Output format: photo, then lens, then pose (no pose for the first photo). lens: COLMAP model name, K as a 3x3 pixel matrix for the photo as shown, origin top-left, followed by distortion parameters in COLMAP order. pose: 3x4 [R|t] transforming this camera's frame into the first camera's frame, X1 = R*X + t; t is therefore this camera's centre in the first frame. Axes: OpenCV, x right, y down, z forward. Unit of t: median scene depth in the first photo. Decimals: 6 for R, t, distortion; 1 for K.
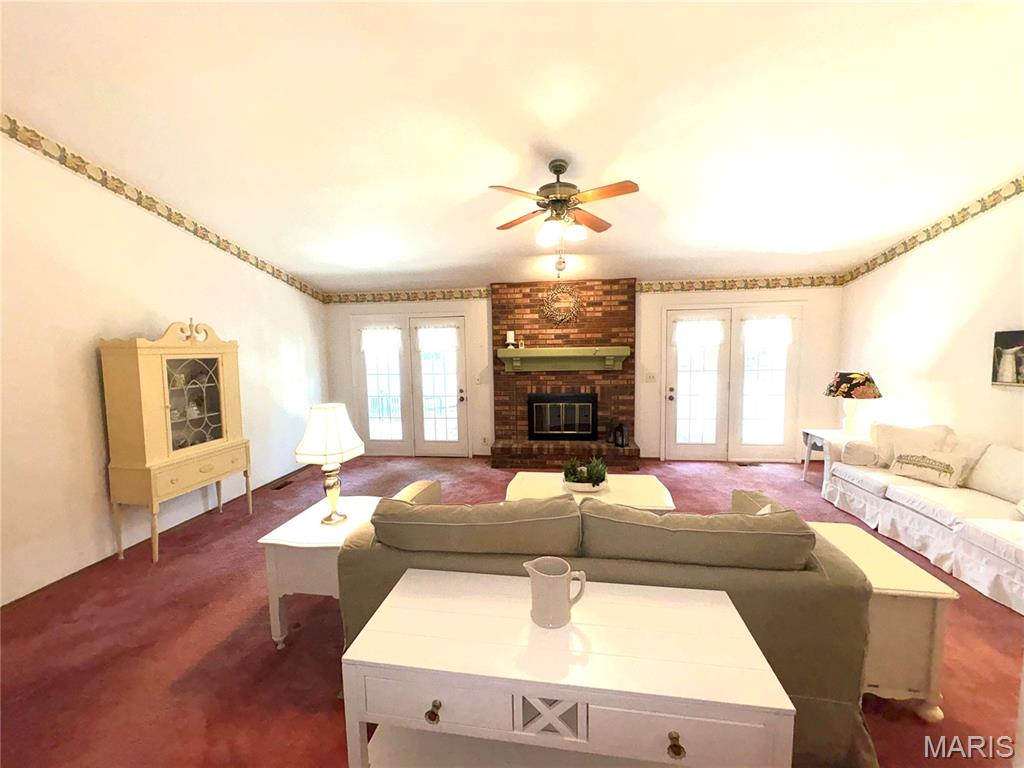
lens RADIAL K [[406.8, 0, 512.1], [0, 406.8, 383.6], [0, 0, 1]] dist [0.000349, -0.000290]
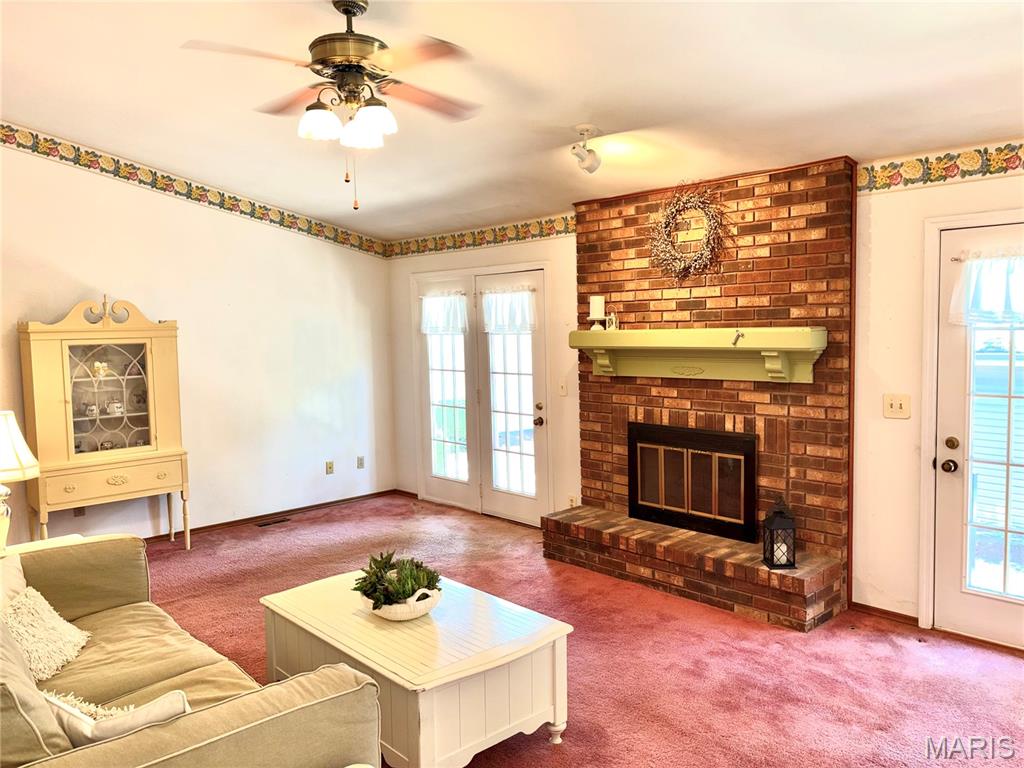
lens RADIAL K [[774.8, 0, 509.1], [0, 774.8, 383.6], [0, 0, 1]] dist [0.071559, -0.079102]
pose [[0.770127, 0.052175, -0.635753, 0.545763], [-0.048639, 0.998551, 0.023030, -0.037580], [0.636033, 0.013187, 0.771549, 0.192636]]
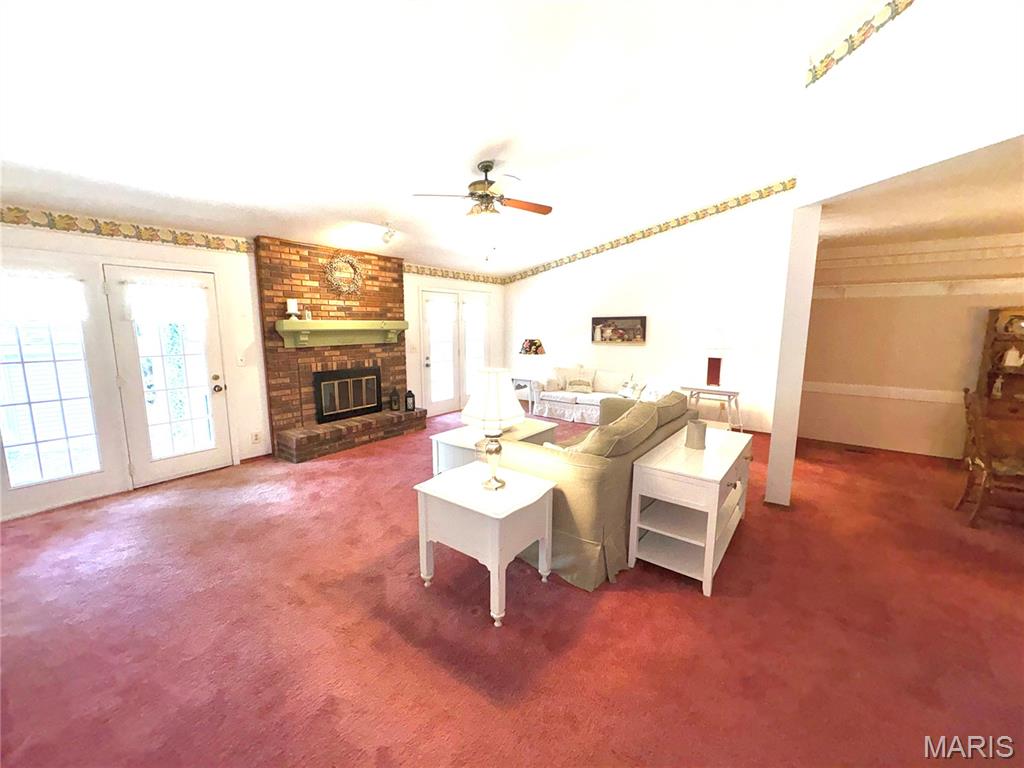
lens RADIAL K [[406.8, 0, 513.1], [0, 406.8, 382.2], [0, 0, 1]] dist [0.000349, -0.000290]
pose [[0.482910, -0.105422, 0.869301, -0.544809], [0.067456, 0.994255, 0.083103, 0.002253], [-0.873068, 0.018508, 0.487248, 0.203705]]
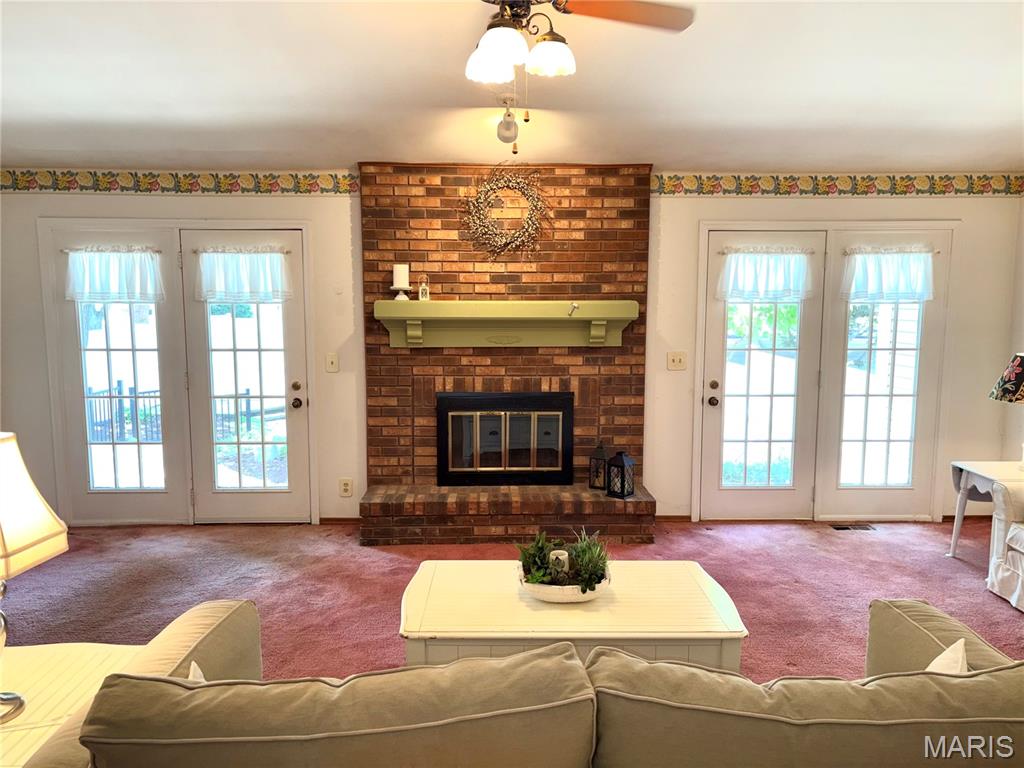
lens RADIAL K [[774.8, 0, 510.7], [0, 774.8, 388.3], [0, 0, 1]] dist [0.071559, -0.079102]
pose [[0.988473, 0.001998, 0.151383, -0.015071], [-0.006682, 0.999514, 0.030442, -0.010049], [-0.151249, -0.031103, 0.988006, 0.058416]]
